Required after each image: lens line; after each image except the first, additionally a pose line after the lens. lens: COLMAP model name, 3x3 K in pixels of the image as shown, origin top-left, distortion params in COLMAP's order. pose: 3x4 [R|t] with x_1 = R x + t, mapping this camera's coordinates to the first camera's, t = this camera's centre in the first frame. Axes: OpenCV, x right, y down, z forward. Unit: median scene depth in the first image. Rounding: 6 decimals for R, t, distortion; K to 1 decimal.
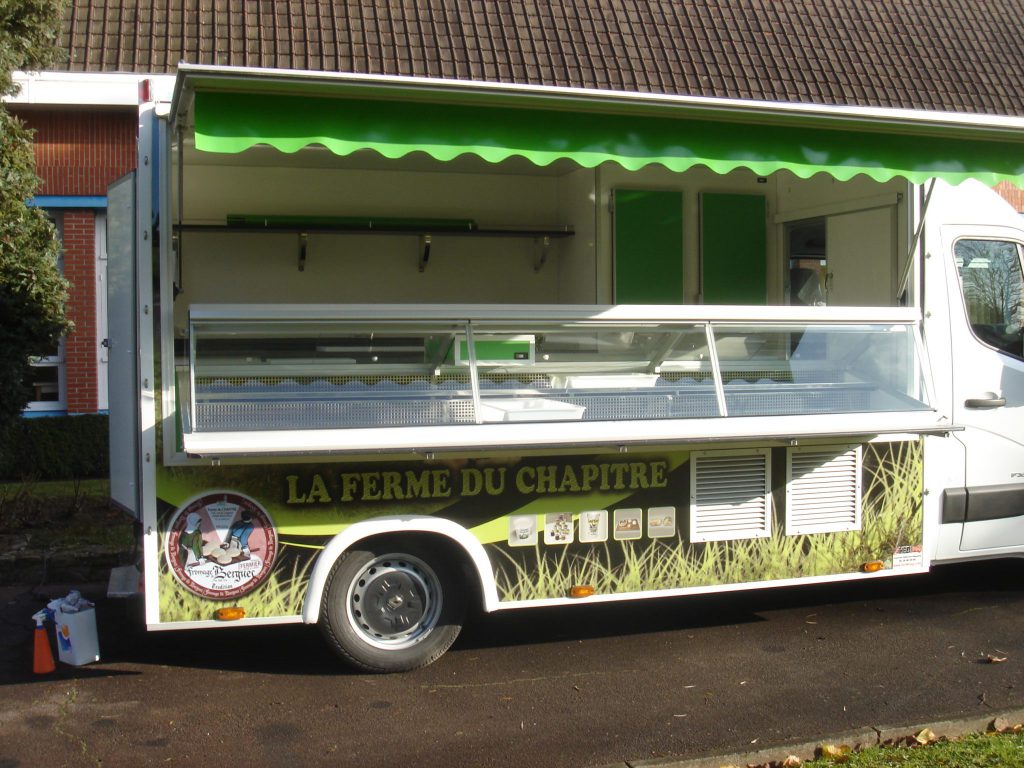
lens RADIAL K [[1168.1, 0, 512.0], [0, 1168.1, 384.0], [0, 0, 1]] dist [-0.184390, 0.150349]
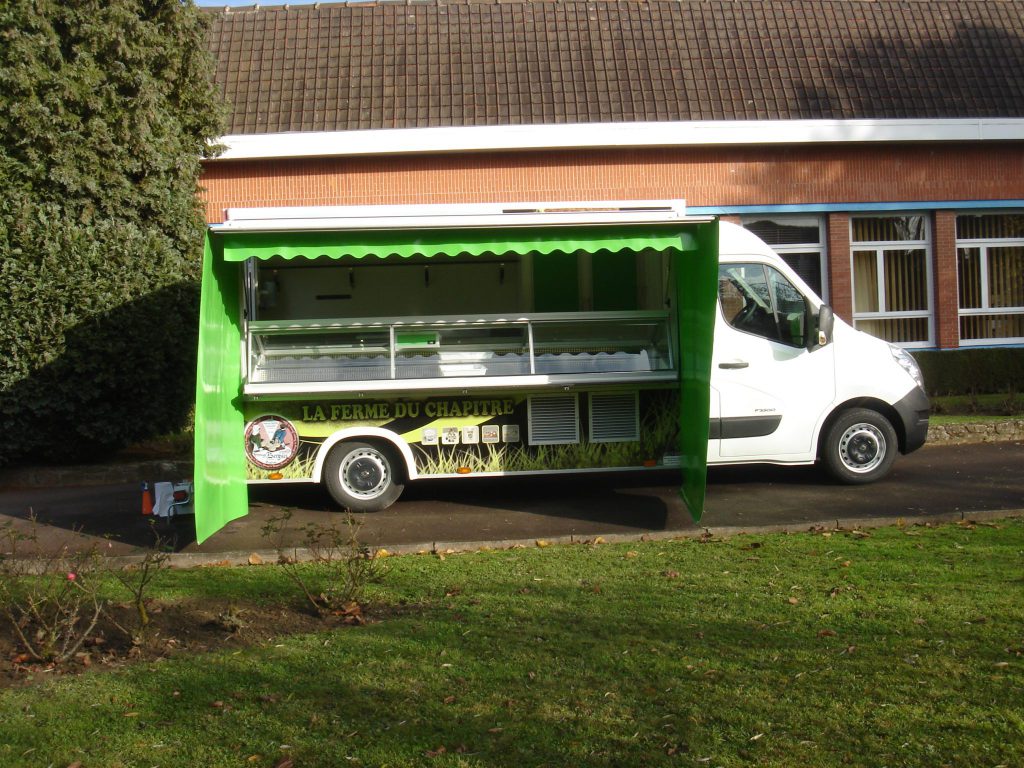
lens RADIAL K [[1168.1, 0, 512.0], [0, 1168.1, 384.0], [0, 0, 1]] dist [-0.184390, 0.150349]
pose [[0.976252, -0.006553, -0.216540, 0.535690], [0.013378, 0.999458, 0.030068, -0.012271], [0.216226, -0.032251, 0.975811, -0.780900]]
